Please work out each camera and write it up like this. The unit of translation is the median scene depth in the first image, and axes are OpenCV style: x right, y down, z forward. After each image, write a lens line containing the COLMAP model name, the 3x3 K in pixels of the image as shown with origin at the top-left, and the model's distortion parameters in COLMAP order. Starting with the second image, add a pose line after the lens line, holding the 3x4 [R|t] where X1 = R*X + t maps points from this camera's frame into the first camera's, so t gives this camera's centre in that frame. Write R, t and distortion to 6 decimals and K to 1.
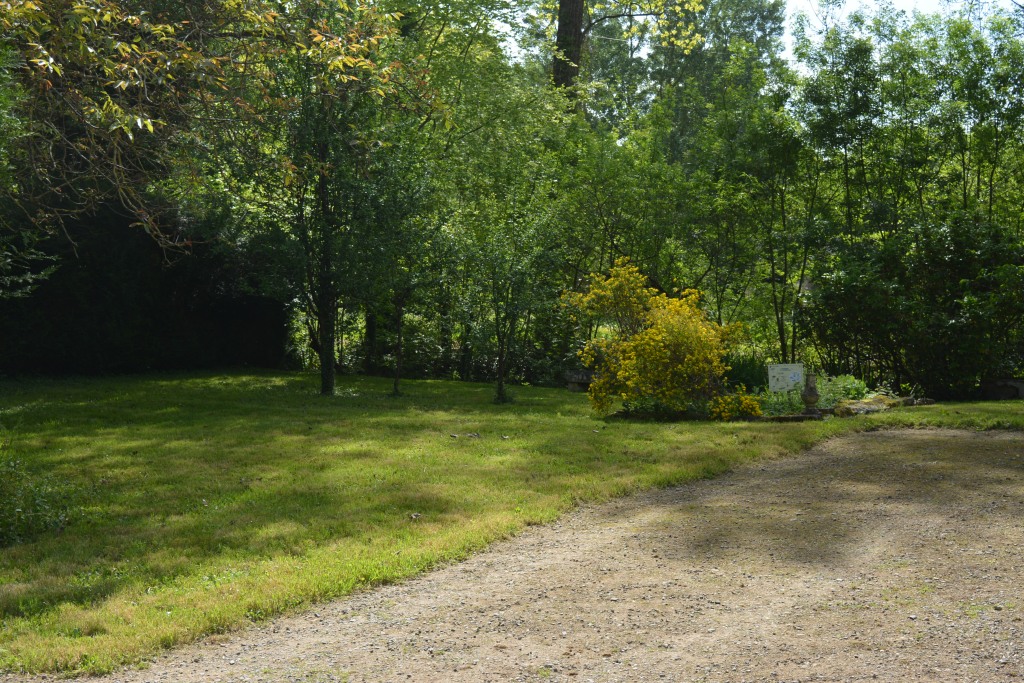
lens RADIAL K [[1385.0, 0, 512.0], [0, 1385.0, 341.5], [0, 0, 1]] dist [-0.007687, -0.027734]
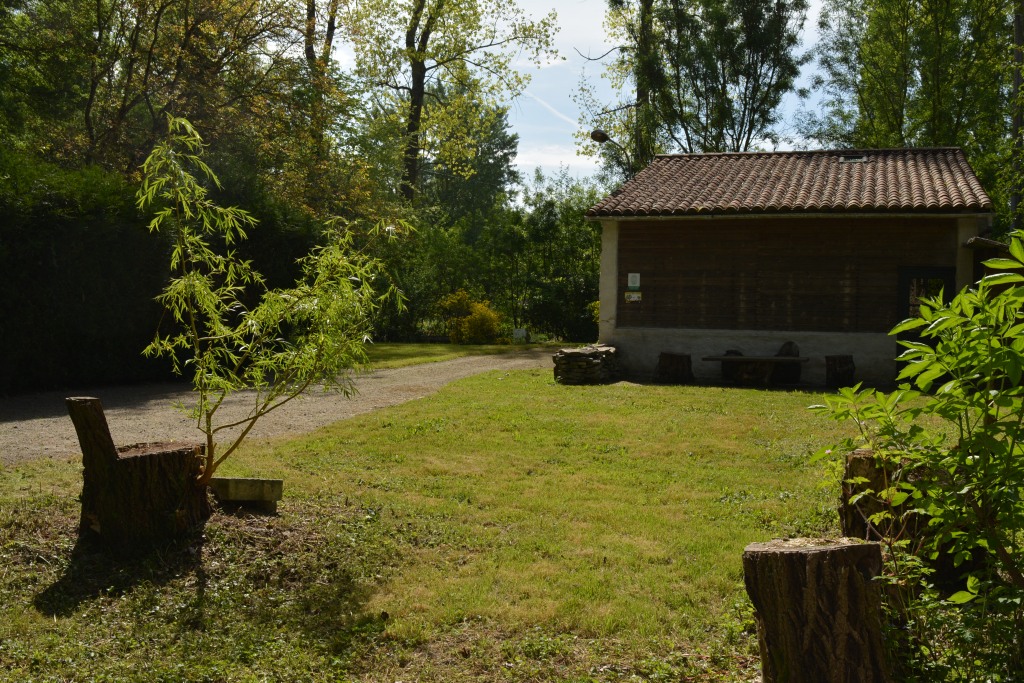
lens RADIAL K [[1022.8, 0, 512.0], [0, 1022.8, 341.5], [0, 0, 1]] dist [-0.000934, -0.003290]
pose [[0.980255, 0.017468, 0.196964, -0.160155], [-0.016886, 0.999847, -0.004634, 0.038243], [-0.197015, 0.001217, 0.980400, -0.731986]]
